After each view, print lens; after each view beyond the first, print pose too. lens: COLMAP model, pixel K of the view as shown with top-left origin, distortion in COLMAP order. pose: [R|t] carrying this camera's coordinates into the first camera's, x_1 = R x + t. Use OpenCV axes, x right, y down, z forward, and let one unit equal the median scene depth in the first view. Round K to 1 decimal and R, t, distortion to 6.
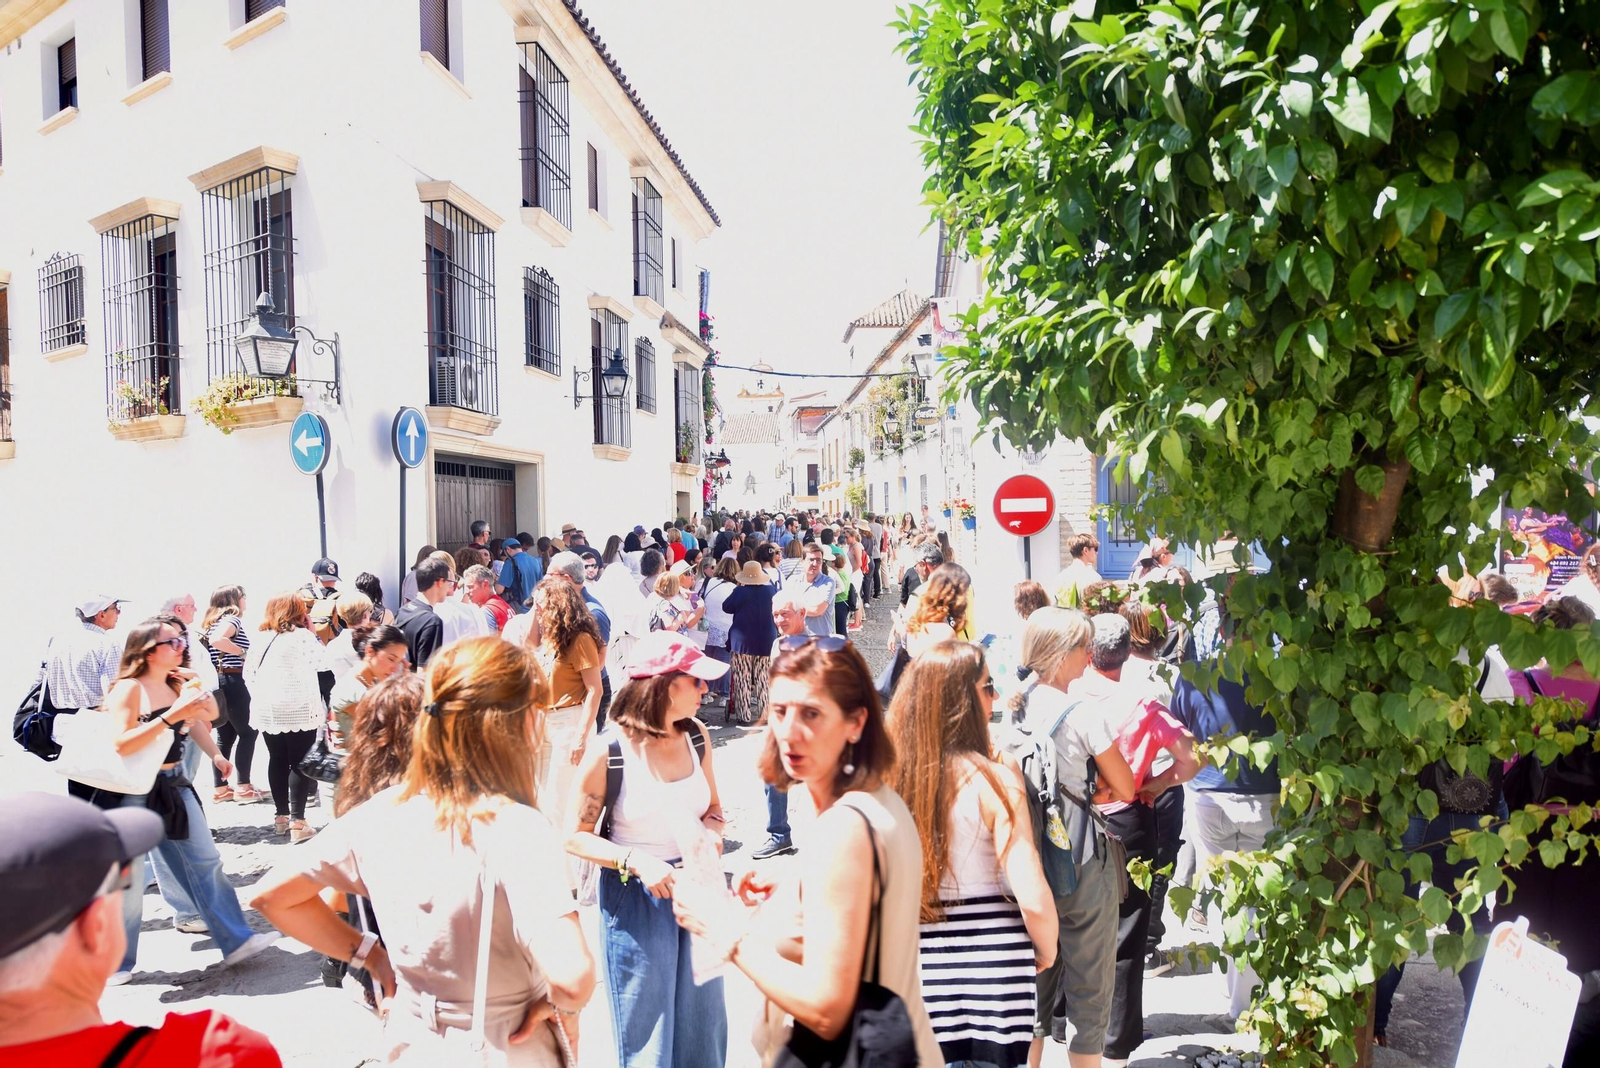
lens RADIAL K [[1044.2, 0, 798.7], [0, 1044.2, 559.8], [0, 0, 1]] dist [-0.002496, -0.002164]
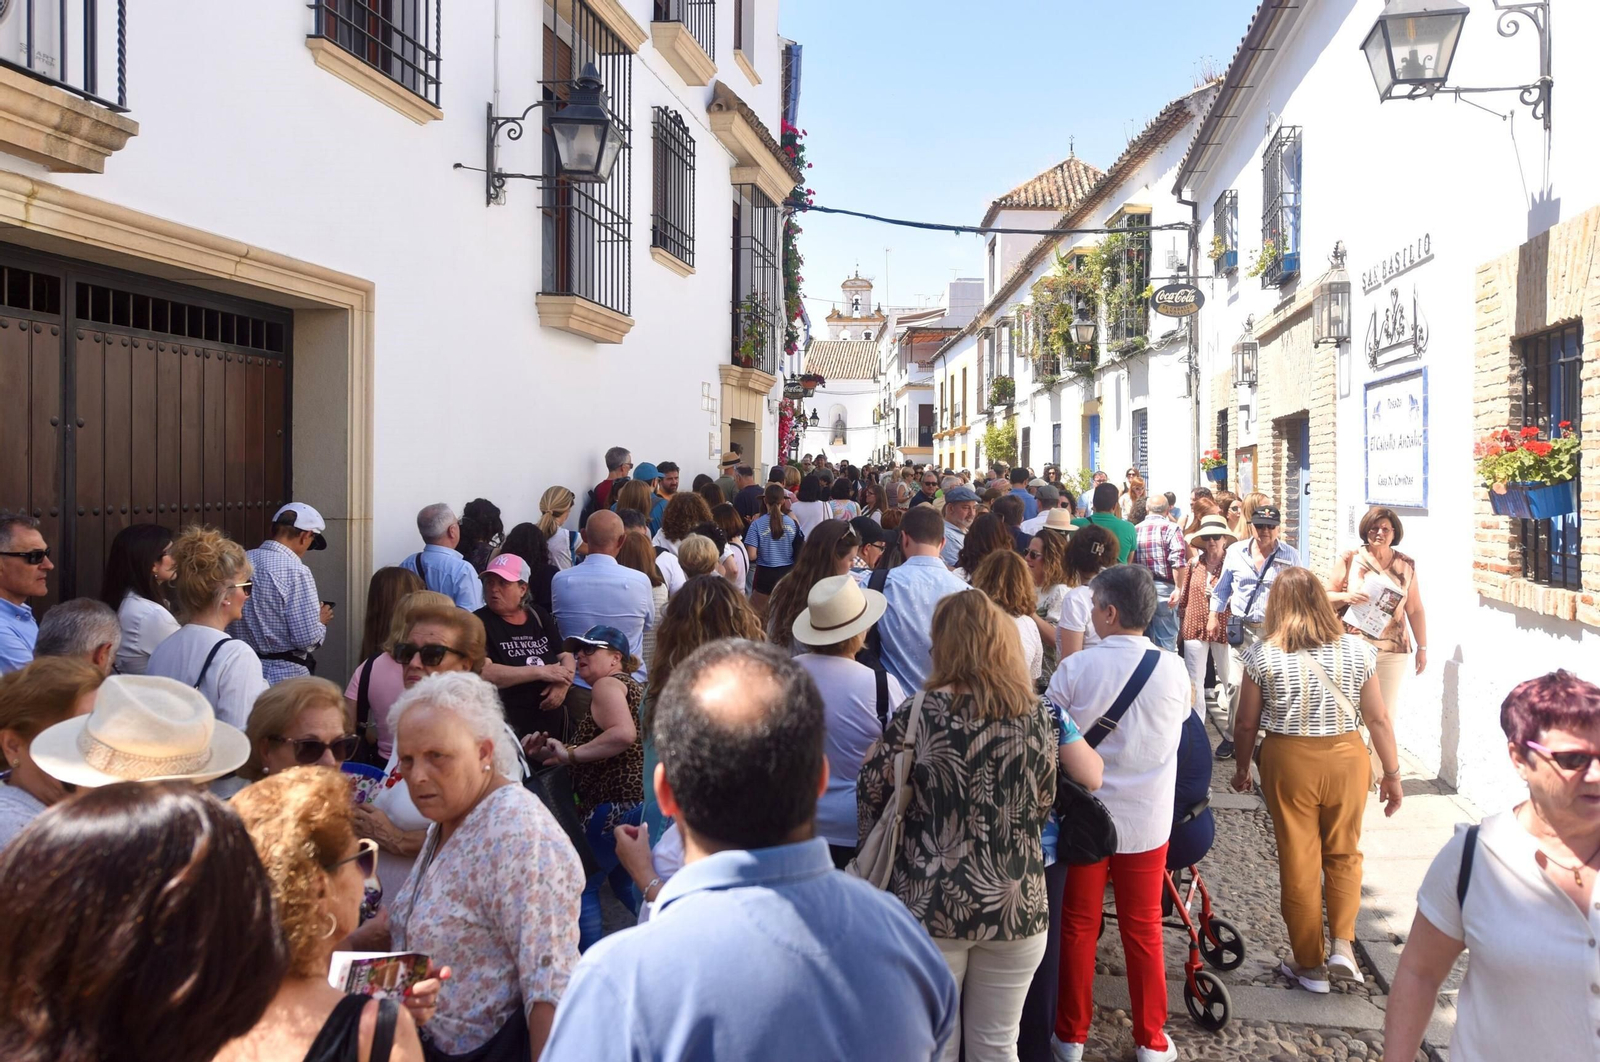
lens RADIAL K [[1142.4, 0, 800.0], [0, 1142.4, 531.0], [0, 0, 1]] dist [-0.002754, -0.001208]
pose [[0.997018, 0.031002, -0.070672, -0.026273], [-0.030432, 0.999495, 0.009120, -0.009709], [0.070919, -0.006942, 0.997458, 0.290976]]
